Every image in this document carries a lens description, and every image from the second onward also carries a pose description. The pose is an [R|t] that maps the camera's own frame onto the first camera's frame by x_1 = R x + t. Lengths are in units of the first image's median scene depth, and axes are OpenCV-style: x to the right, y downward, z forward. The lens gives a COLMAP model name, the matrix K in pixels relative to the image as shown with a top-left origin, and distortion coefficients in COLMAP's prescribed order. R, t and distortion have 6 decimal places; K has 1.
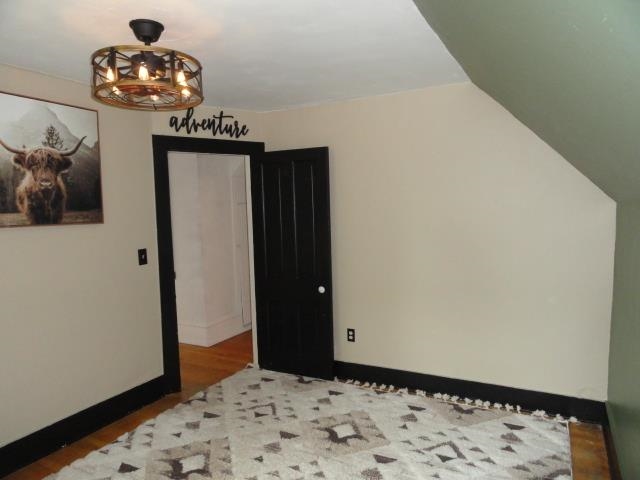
lens RADIAL K [[442.6, 0, 322.9], [0, 442.6, 240.8], [0, 0, 1]] dist [0.000562, 0.002218]
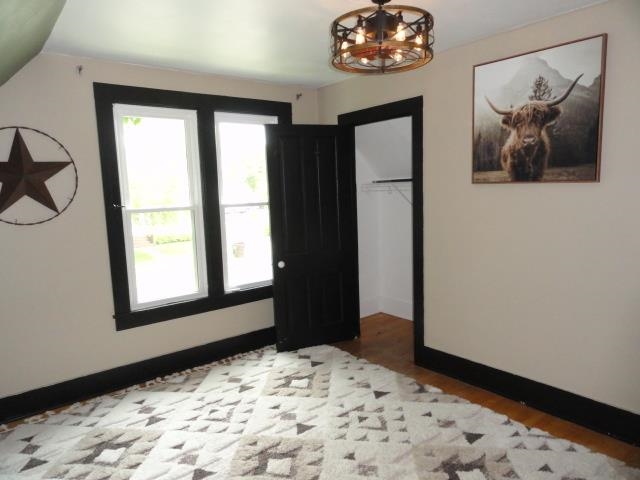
lens RADIAL K [[442.6, 0, 322.9], [0, 442.6, 240.8], [0, 0, 1]] dist [0.000562, 0.002218]
pose [[-0.397088, 0.153841, -0.904795, 0.476422], [-0.031647, 0.982970, 0.181022, -0.071934], [0.917235, 0.100516, -0.385457, 0.977554]]
